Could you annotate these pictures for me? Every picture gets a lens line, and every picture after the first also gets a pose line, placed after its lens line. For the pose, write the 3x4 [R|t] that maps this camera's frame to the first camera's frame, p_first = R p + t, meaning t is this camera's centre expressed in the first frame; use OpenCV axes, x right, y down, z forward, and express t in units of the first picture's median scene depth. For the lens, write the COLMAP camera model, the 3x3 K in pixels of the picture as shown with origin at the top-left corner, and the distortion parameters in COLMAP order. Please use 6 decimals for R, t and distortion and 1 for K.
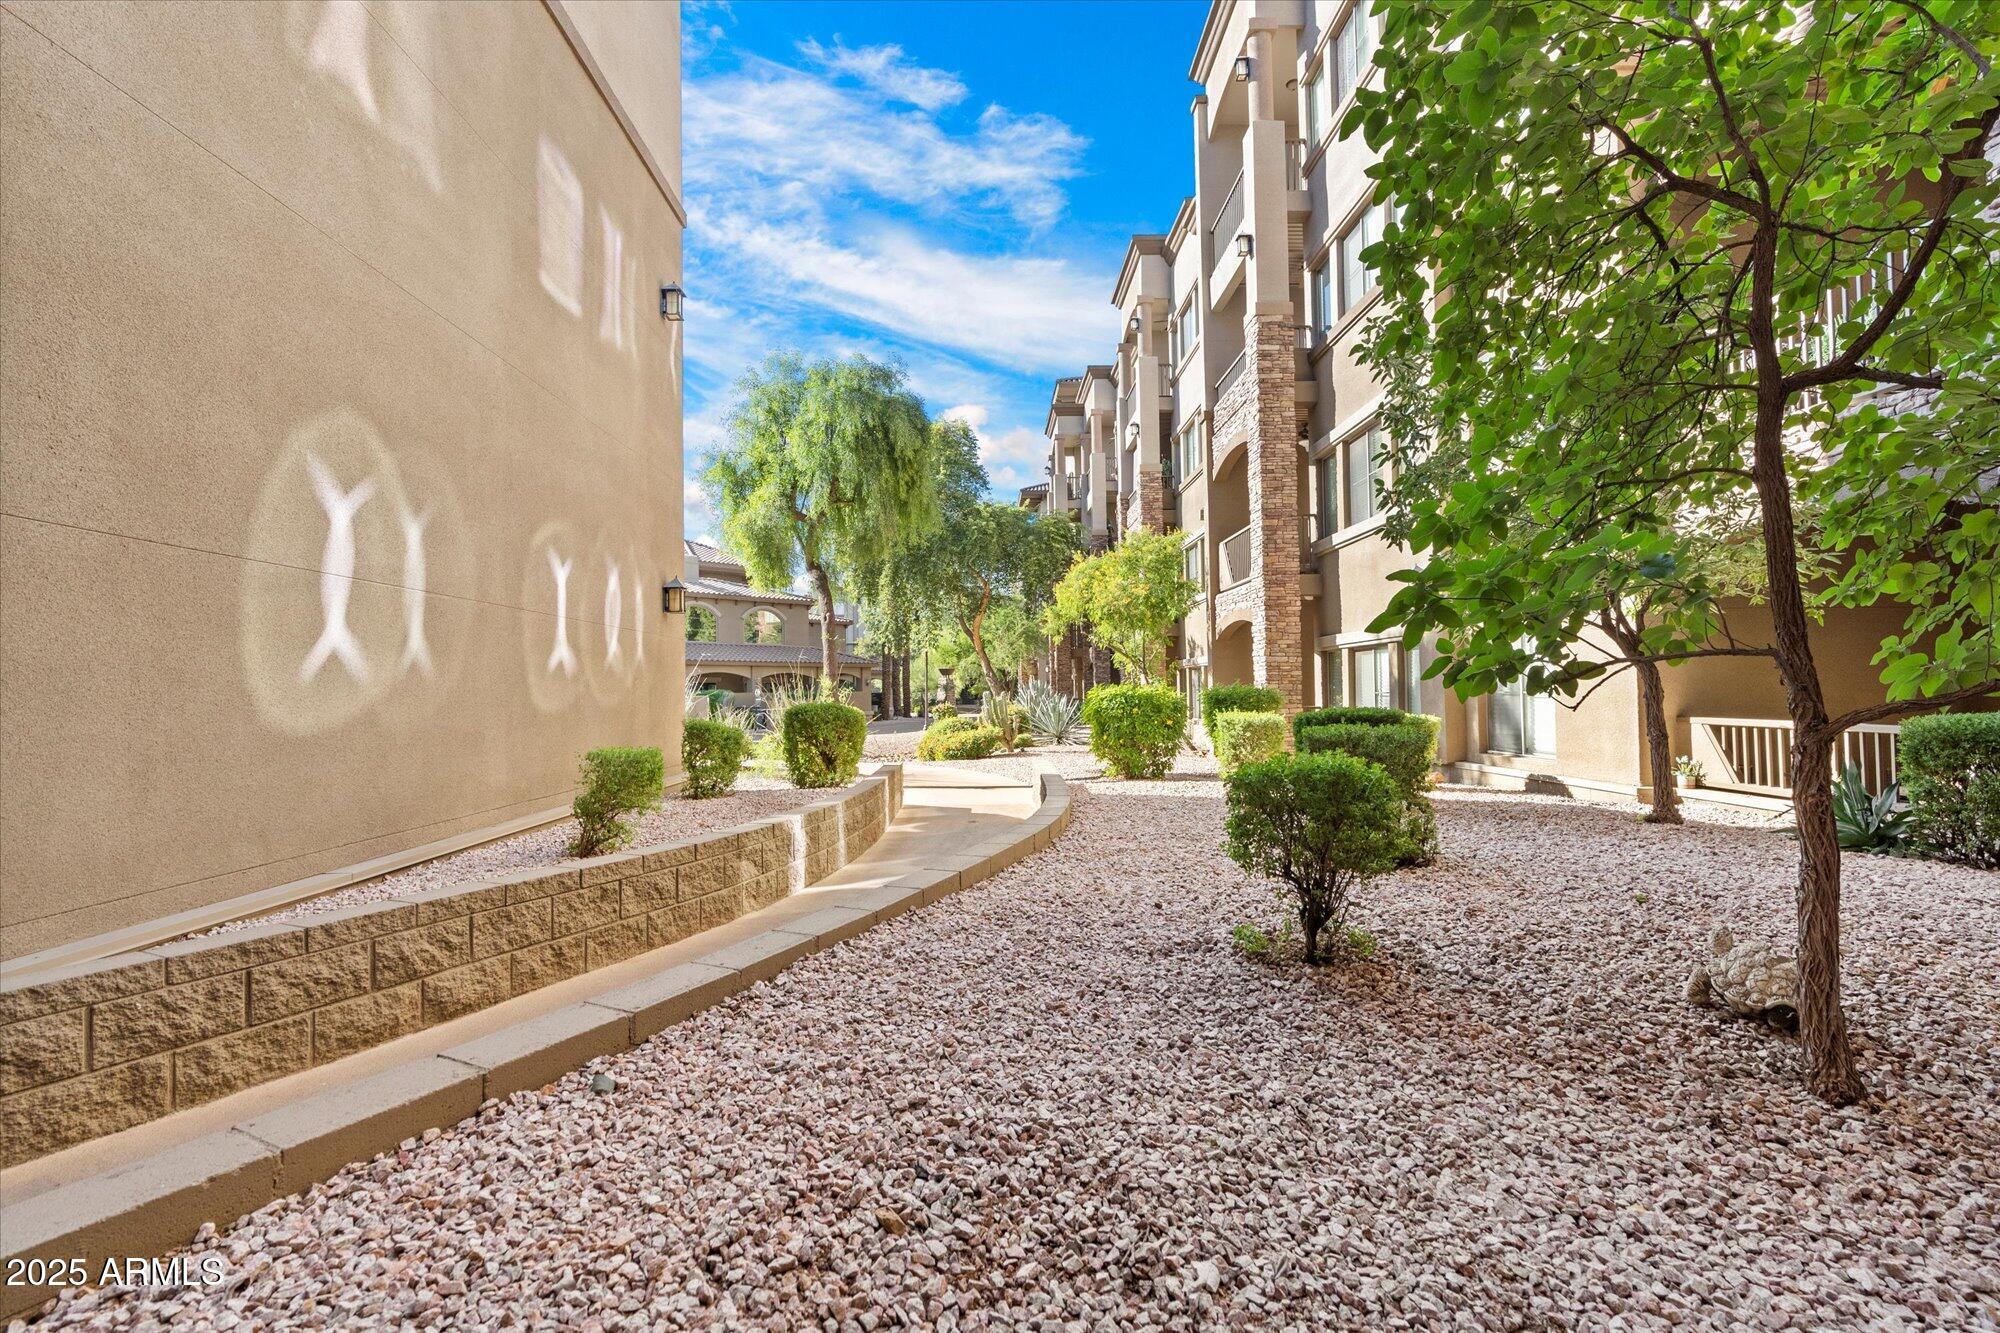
lens RADIAL K [[929.2, 0, 1000.0], [0, 929.2, 647.2], [0, 0, 1]] dist [-0.003477, 0.000320]
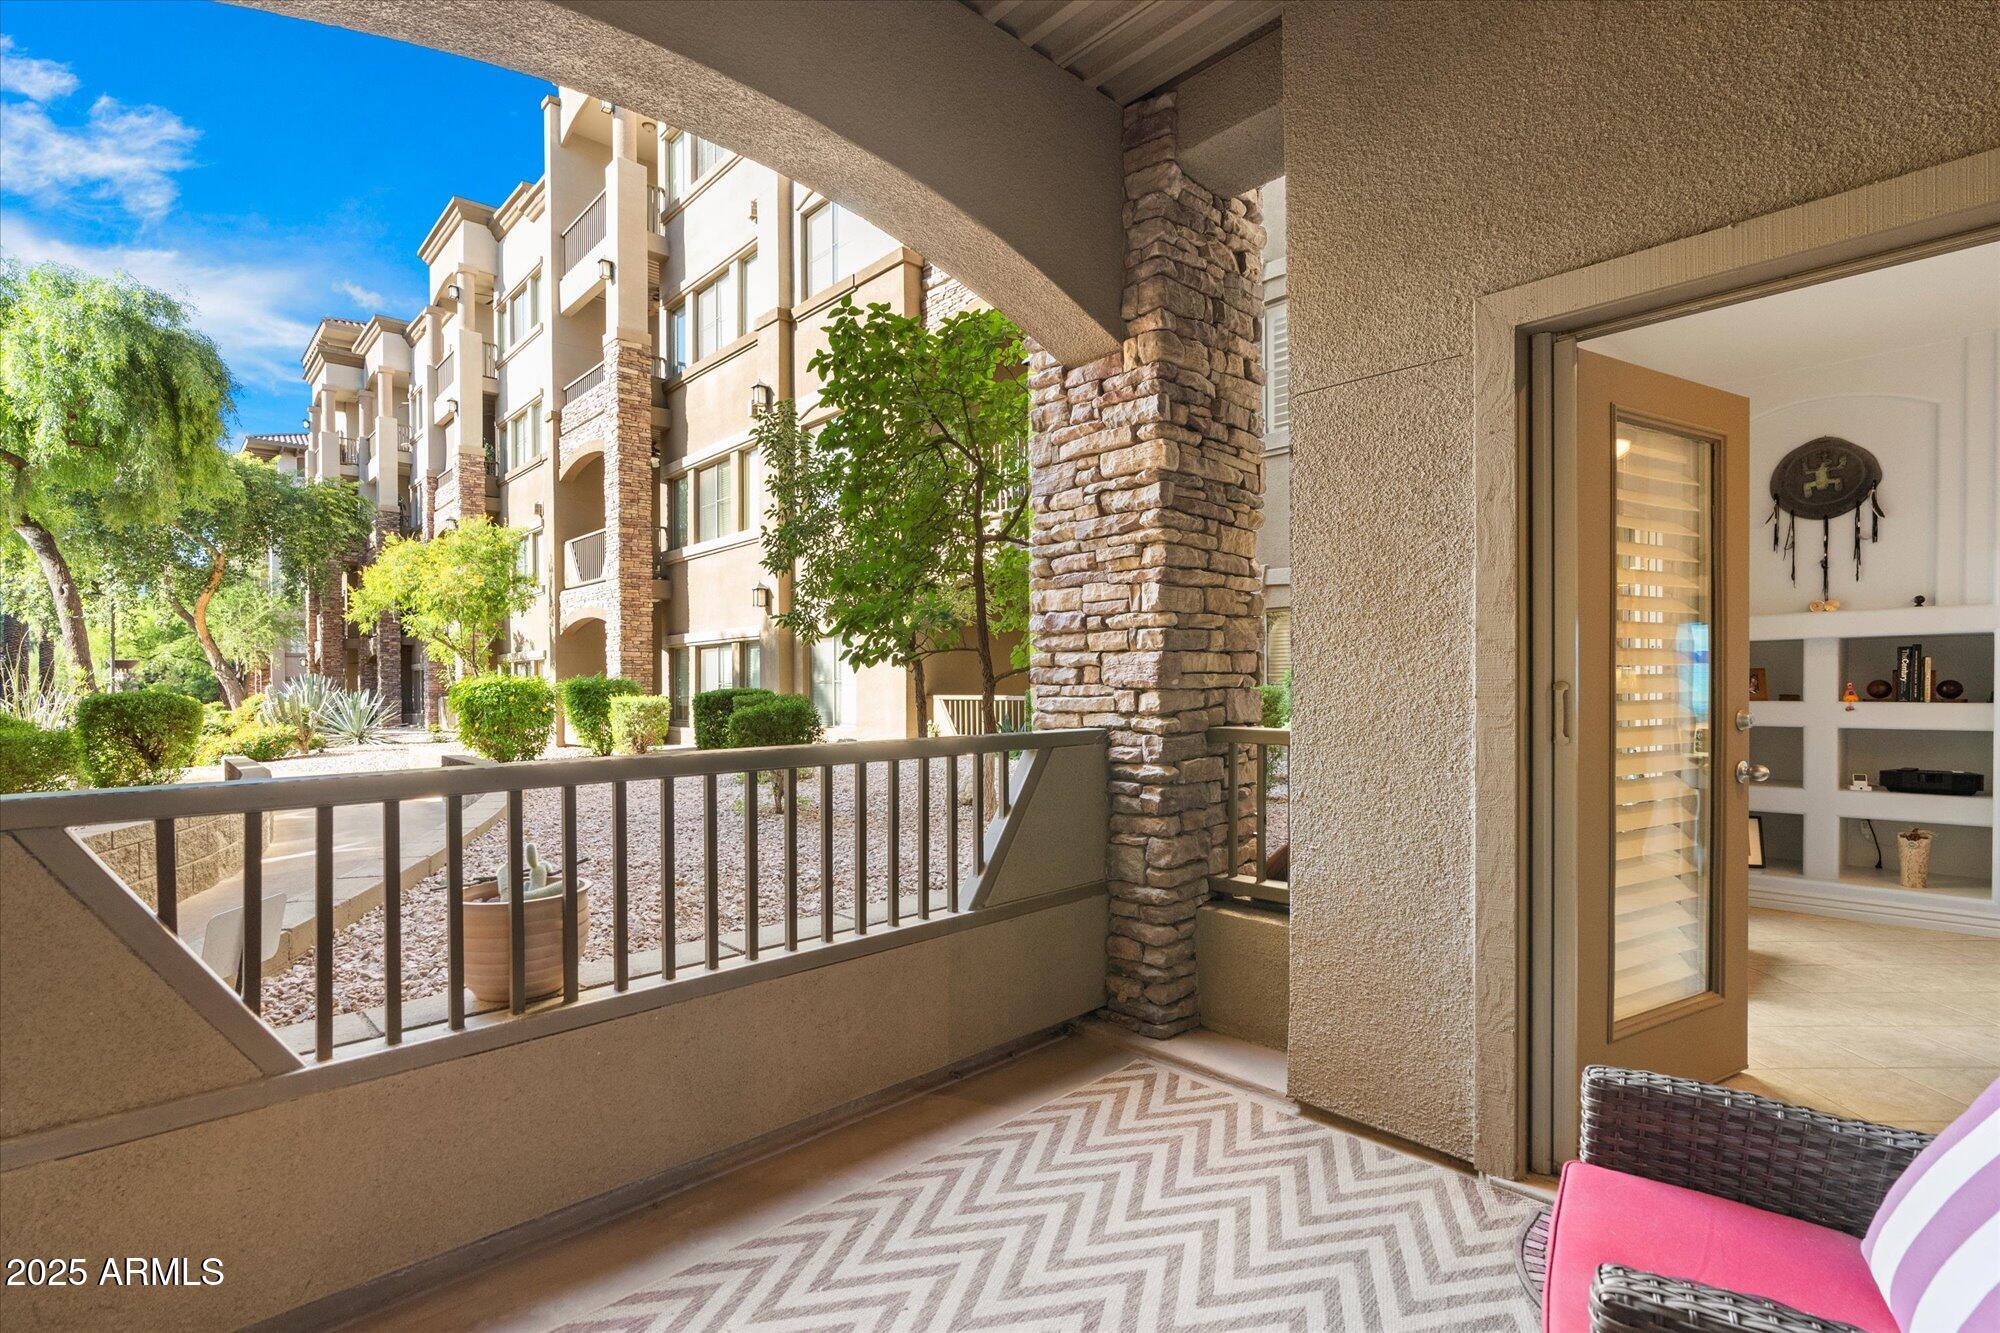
lens RADIAL K [[929.2, 0, 1000.0], [0, 929.2, 647.2], [0, 0, 1]] dist [-0.003477, 0.000320]
pose [[0.748592, 0.026492, 0.662501, -0.100420], [-0.026969, 0.999591, -0.009498, 0.002815], [-0.662482, -0.010757, 0.749001, -0.117576]]
